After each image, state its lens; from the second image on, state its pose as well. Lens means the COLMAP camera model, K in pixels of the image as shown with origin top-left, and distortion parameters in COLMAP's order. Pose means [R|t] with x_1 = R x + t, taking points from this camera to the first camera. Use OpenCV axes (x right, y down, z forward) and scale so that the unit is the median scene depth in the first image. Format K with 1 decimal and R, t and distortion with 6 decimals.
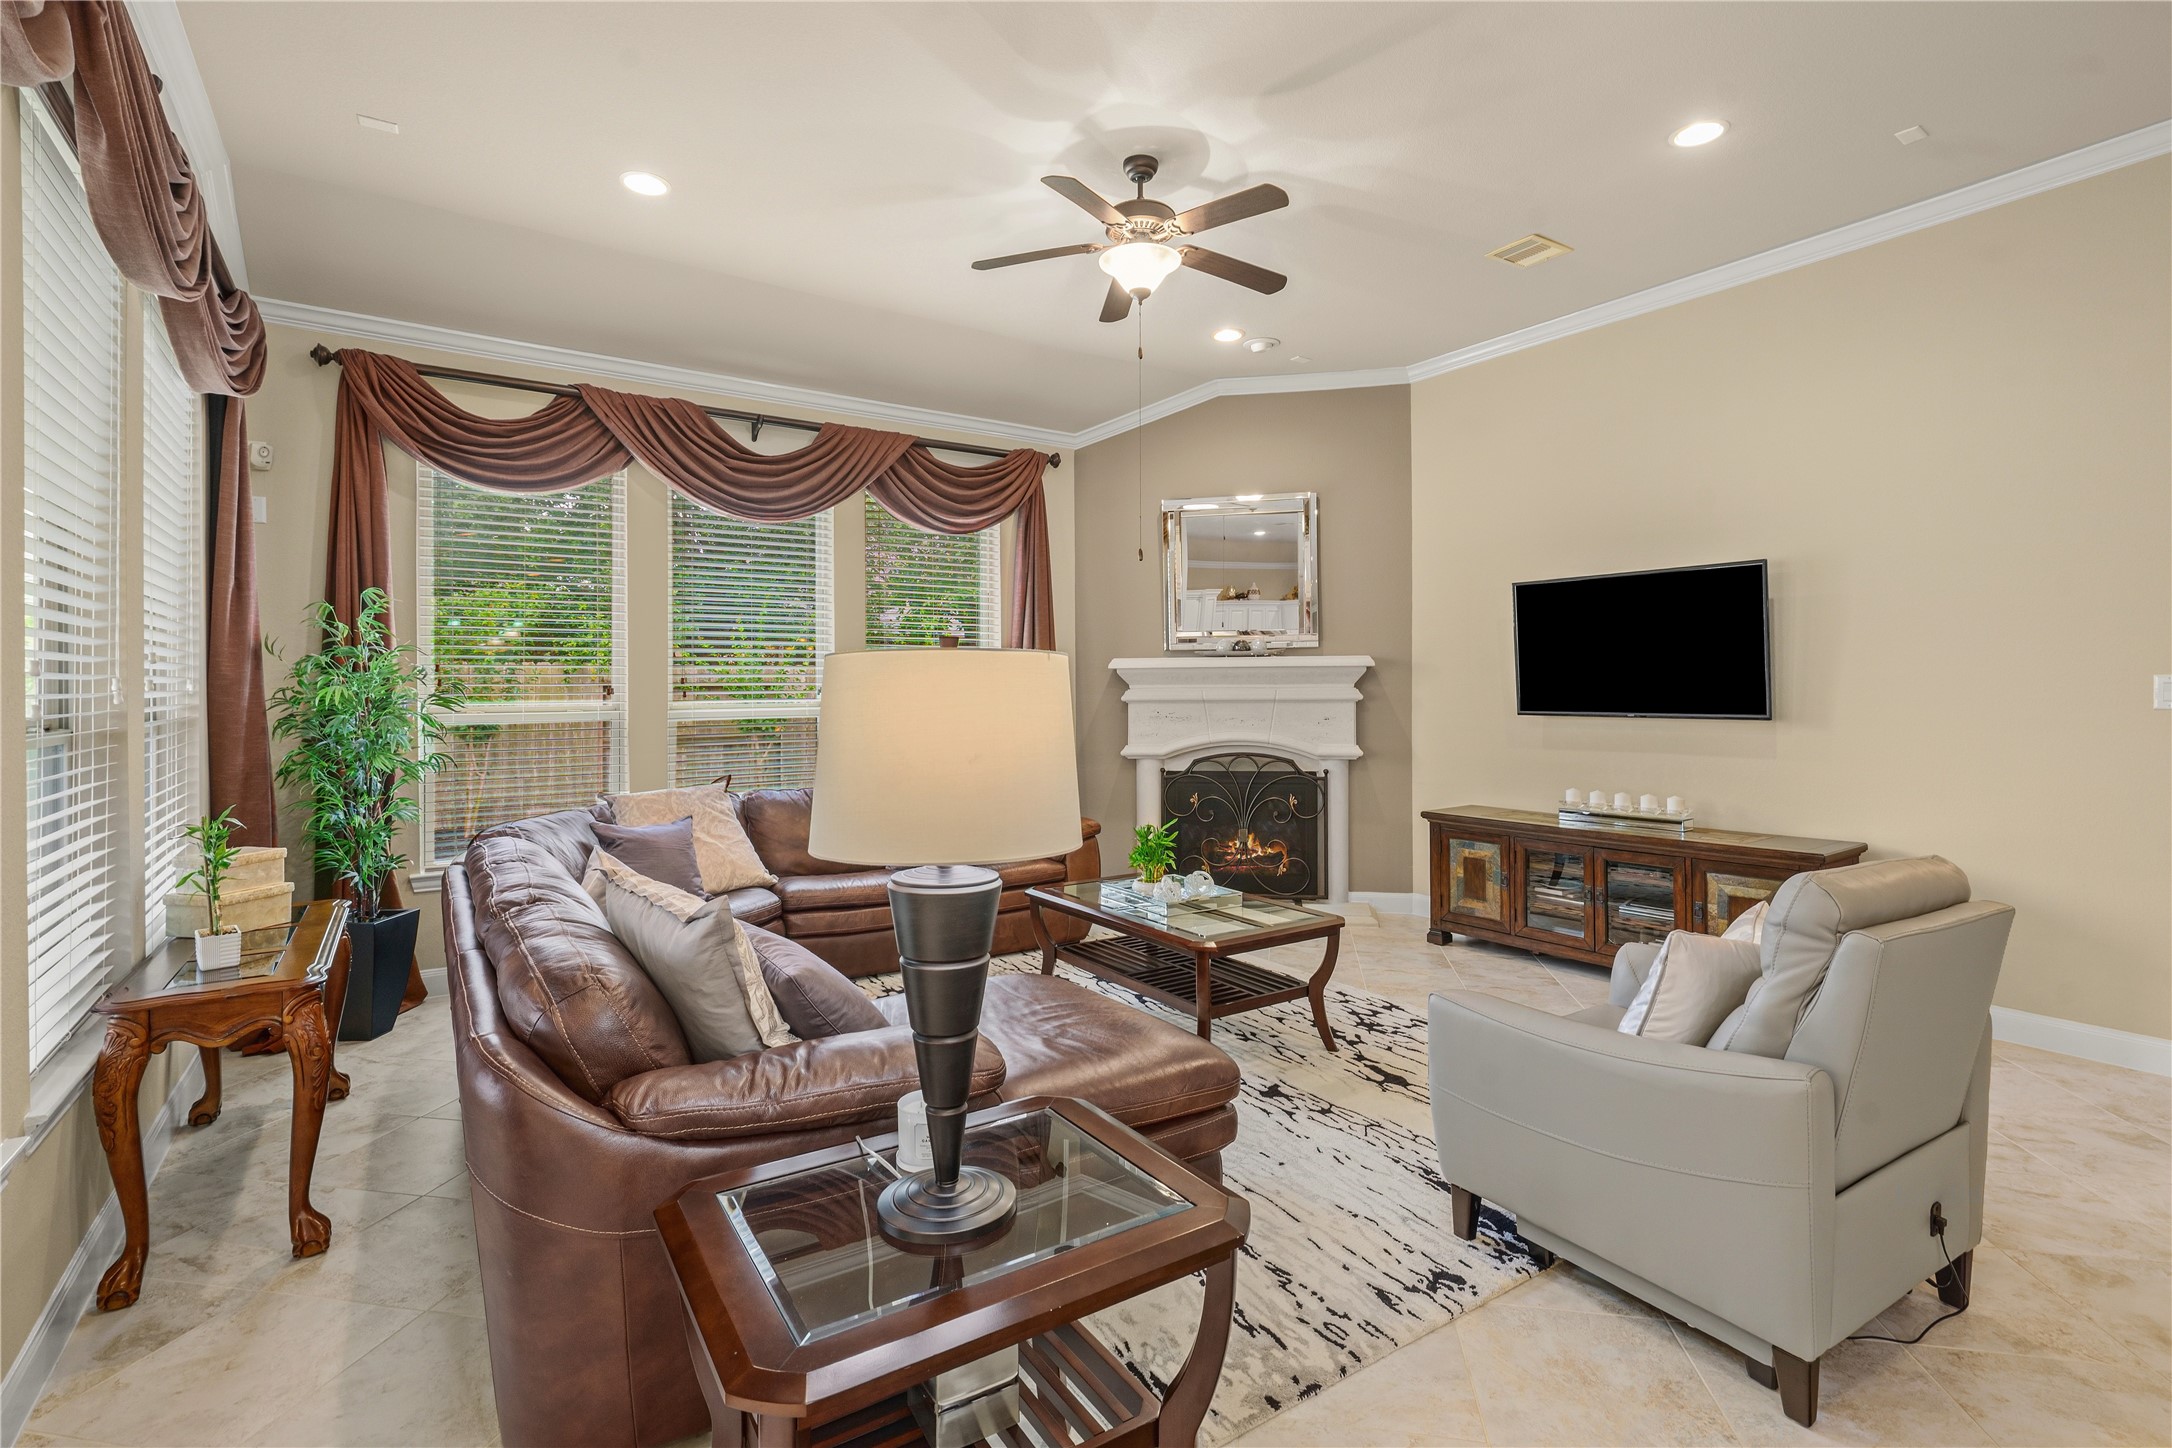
lens RADIAL K [[1002.1, 0, 1081.3], [0, 1002.1, 712.1], [0, 0, 1]] dist [-0.000193, 0.000106]
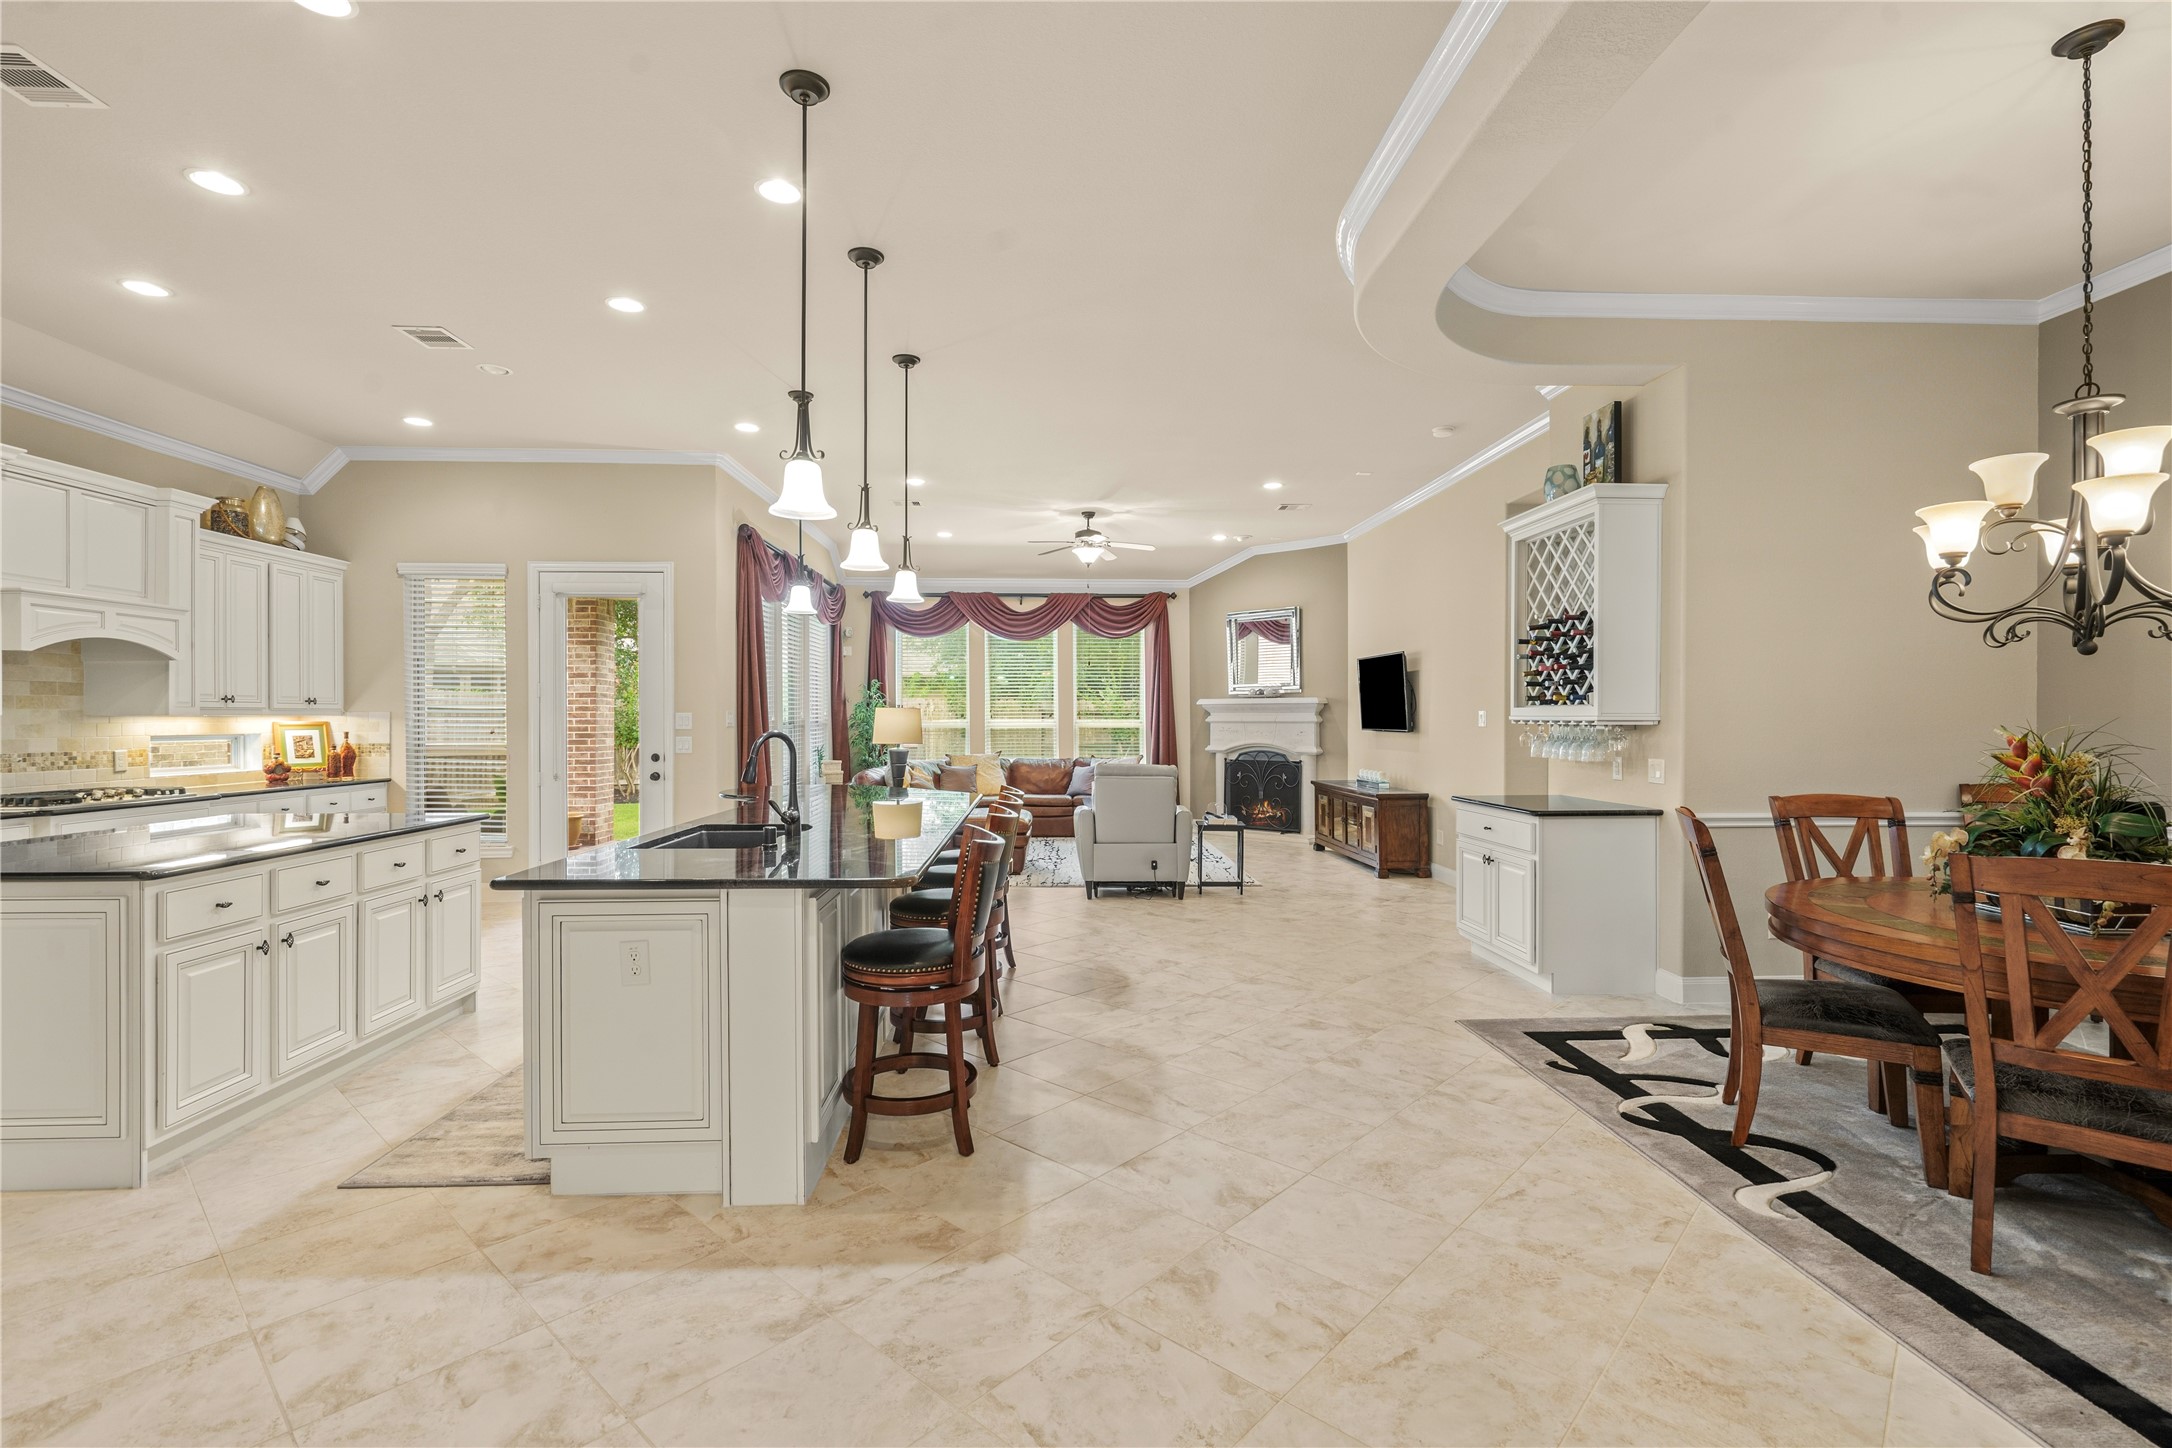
lens RADIAL K [[1002.1, 0, 1081.3], [0, 1002.1, 712.1], [0, 0, 1]] dist [-0.000193, 0.000106]
pose [[0.855751, 0.002669, -0.517381, 1.114594], [-0.016169, 0.999636, -0.021588, 0.021418], [0.517135, 0.026840, 0.855483, -0.994209]]
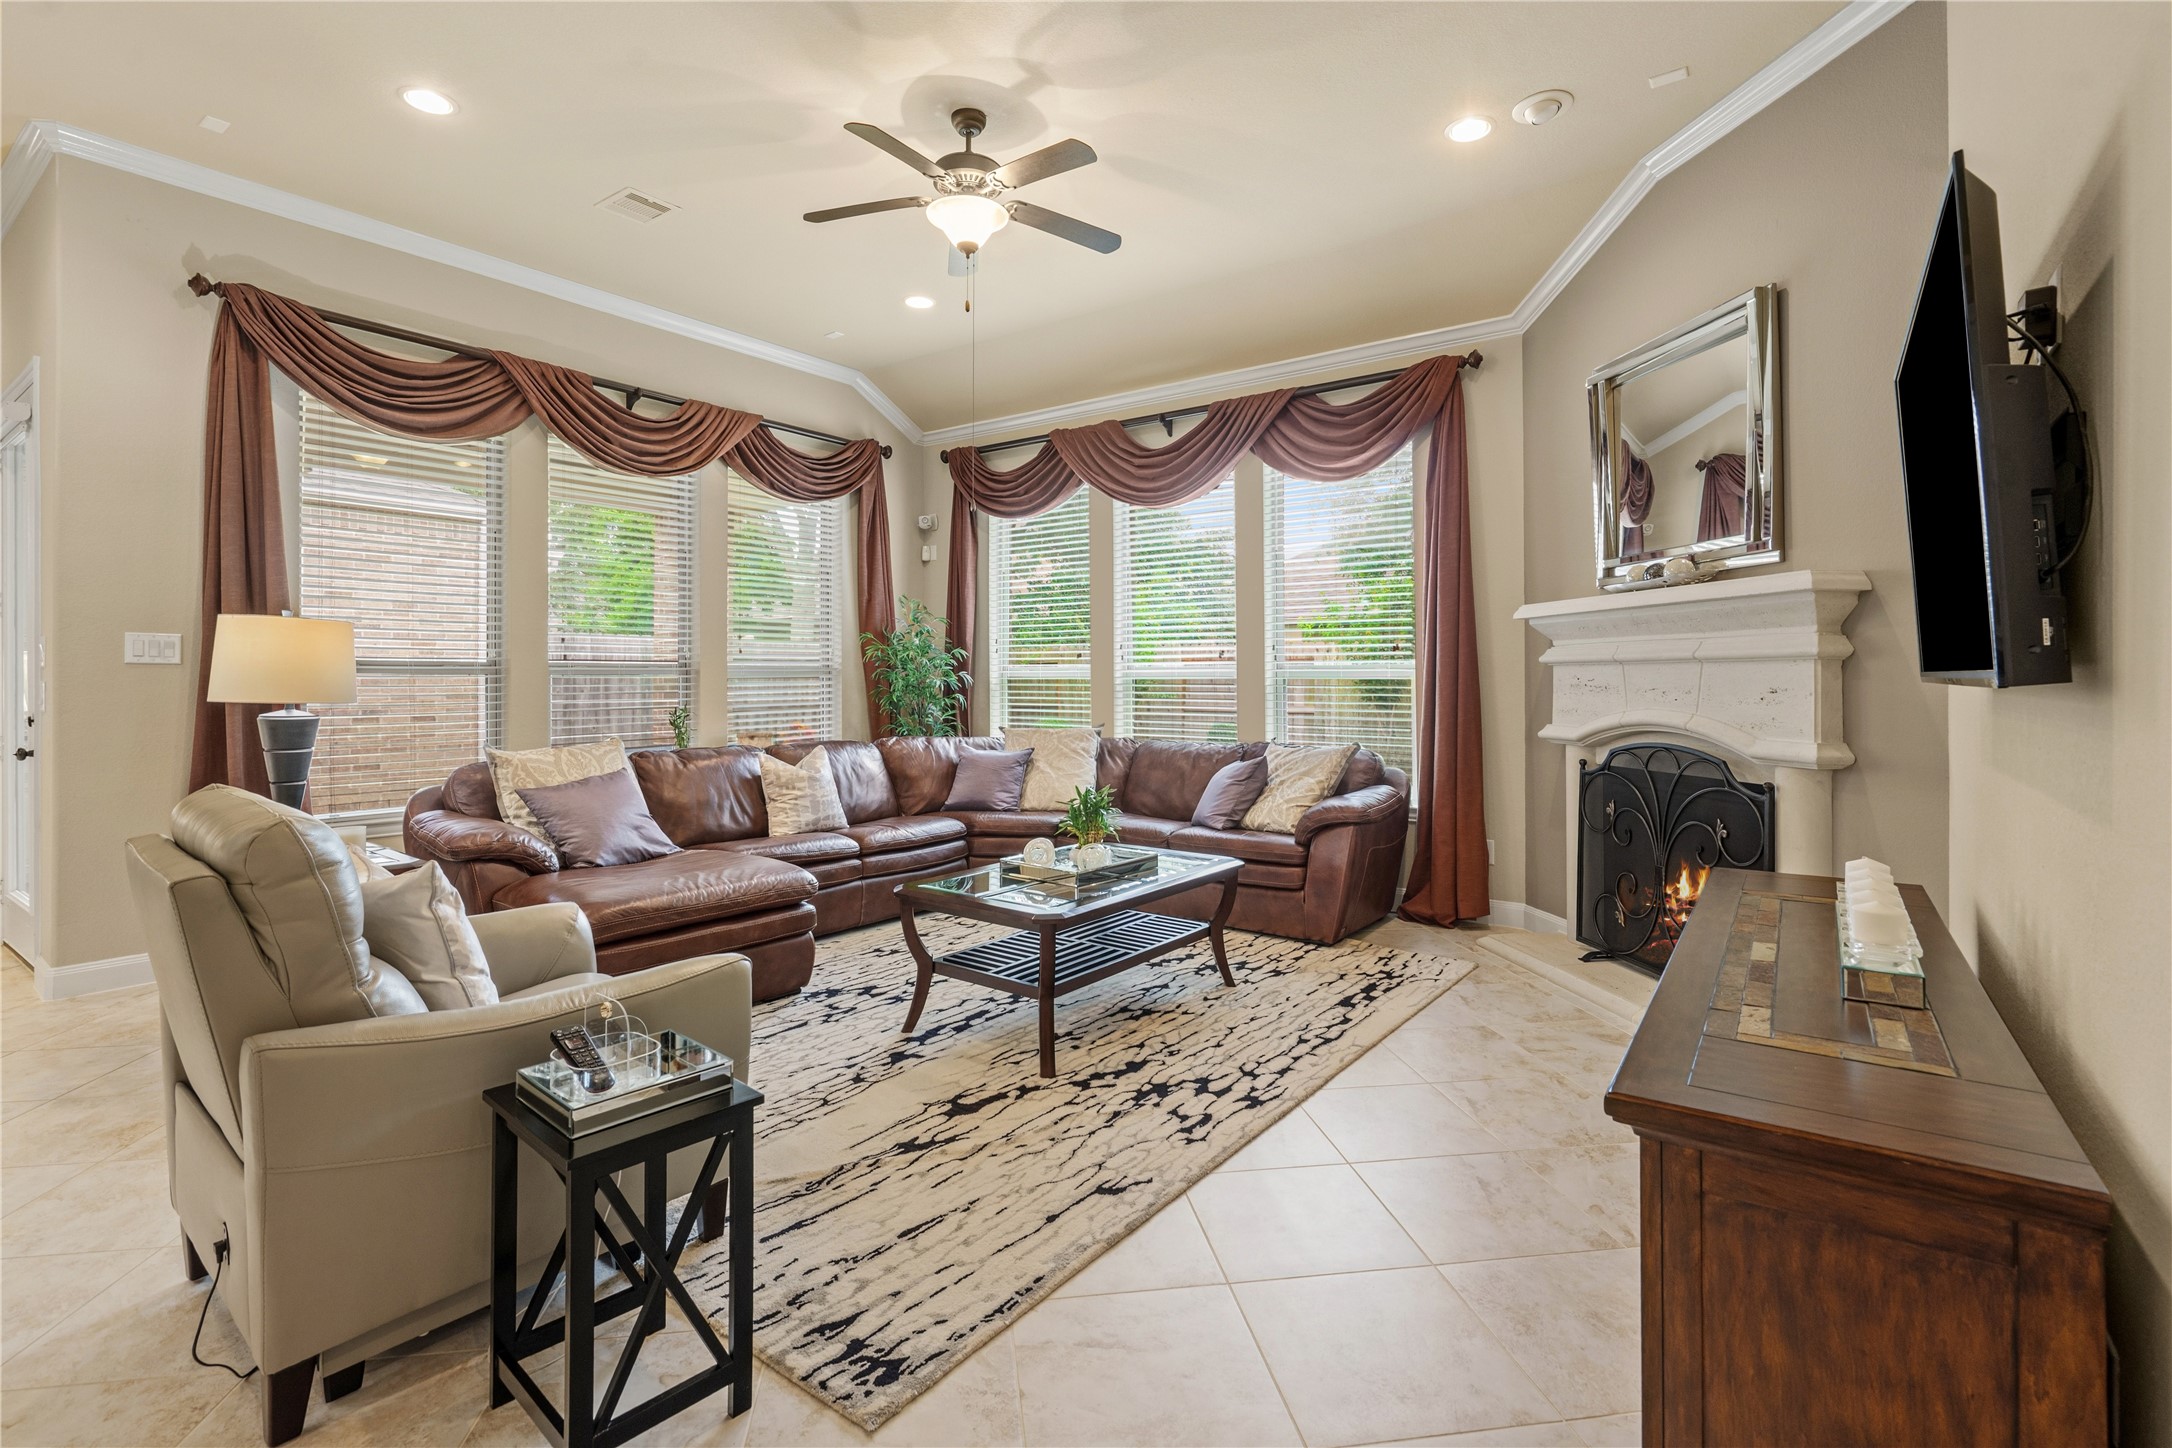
lens RADIAL K [[978.2, 0, 1093.5], [0, 978.2, 696.0], [0, 0, 1]] dist [-0.000585, -0.000082]
pose [[0.344313, 0.021969, -0.938598, 0.820122], [-0.024869, 0.999589, 0.014274, 0.015021], [0.938526, 0.018427, 0.344717, 0.621259]]
